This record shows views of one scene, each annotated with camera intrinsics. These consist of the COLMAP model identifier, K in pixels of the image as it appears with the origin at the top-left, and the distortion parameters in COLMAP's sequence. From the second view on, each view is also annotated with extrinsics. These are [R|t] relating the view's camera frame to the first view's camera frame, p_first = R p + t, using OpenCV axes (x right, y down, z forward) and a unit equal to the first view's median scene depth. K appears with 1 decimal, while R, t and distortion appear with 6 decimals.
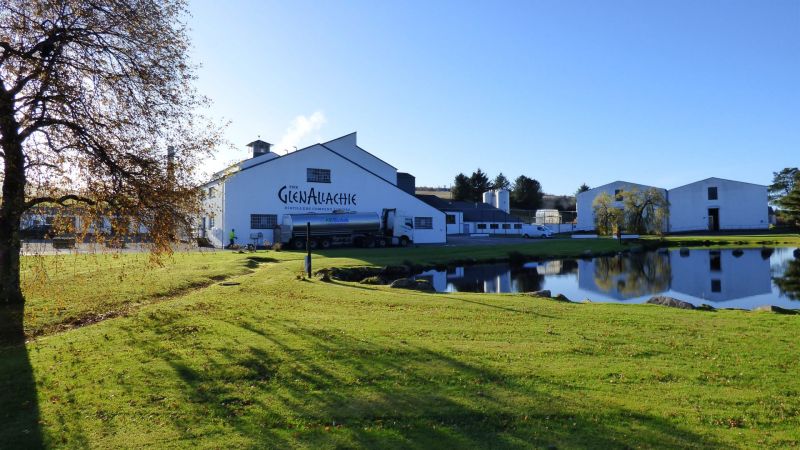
lens RADIAL K [[512.9, 0, 399.8], [0, 512.9, 225.4], [0, 0, 1]] dist [-0.009764, 0.000345]
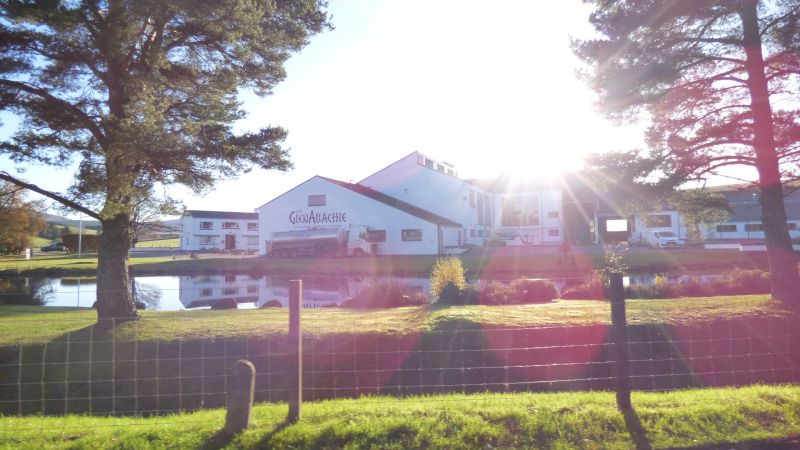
lens RADIAL K [[512.9, 0, 403.7], [0, 512.9, 224.2], [0, 0, 1]] dist [-0.009764, 0.000345]
pose [[0.535688, -0.027144, -0.843979, 1.039795], [0.028730, 0.999490, -0.013910, -0.014175], [0.843927, -0.016796, 0.536195, 0.490861]]
